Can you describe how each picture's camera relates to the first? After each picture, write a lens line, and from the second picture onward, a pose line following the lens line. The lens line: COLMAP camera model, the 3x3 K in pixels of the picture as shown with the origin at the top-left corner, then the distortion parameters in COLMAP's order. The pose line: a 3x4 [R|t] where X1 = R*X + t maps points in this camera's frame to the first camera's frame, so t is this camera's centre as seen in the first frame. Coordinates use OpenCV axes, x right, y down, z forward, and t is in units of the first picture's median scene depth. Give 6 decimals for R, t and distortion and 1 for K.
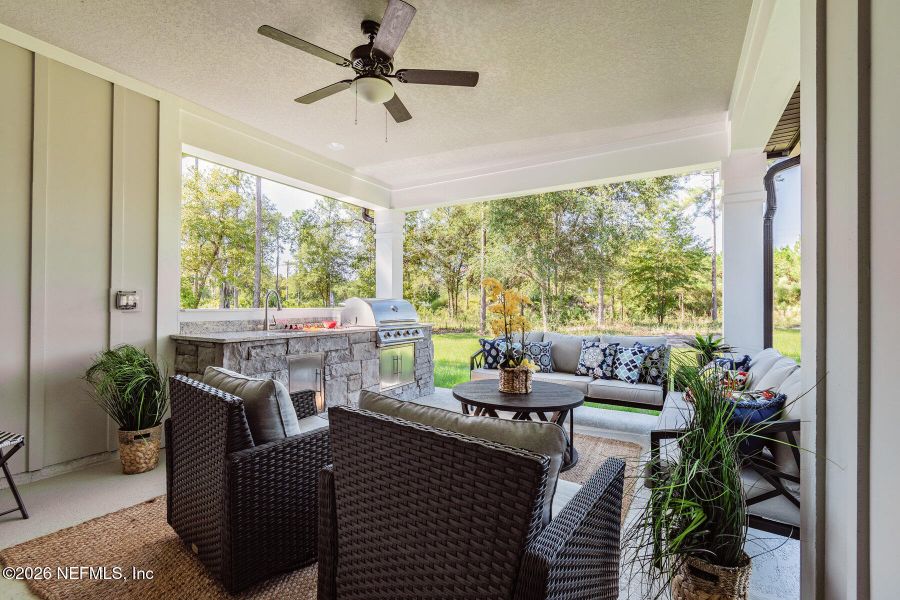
lens RADIAL K [[408.8, 0, 446.4], [0, 408.8, 300.2], [0, 0, 1]] dist [0.005813, -0.002366]
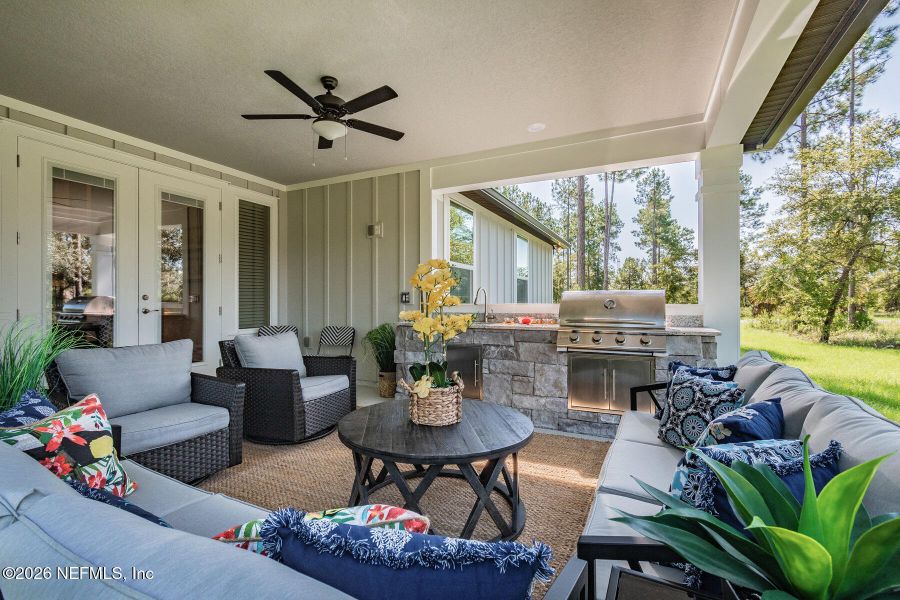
lens RADIAL K [[408.8, 0, 449.9], [0, 408.8, 302.9], [0, 0, 1]] dist [0.005813, -0.002366]
pose [[0.081231, -0.012859, -0.996612, 0.928262], [0.007102, 0.999899, -0.012323, 0.043687], [0.996670, -0.006077, 0.081315, 1.086341]]
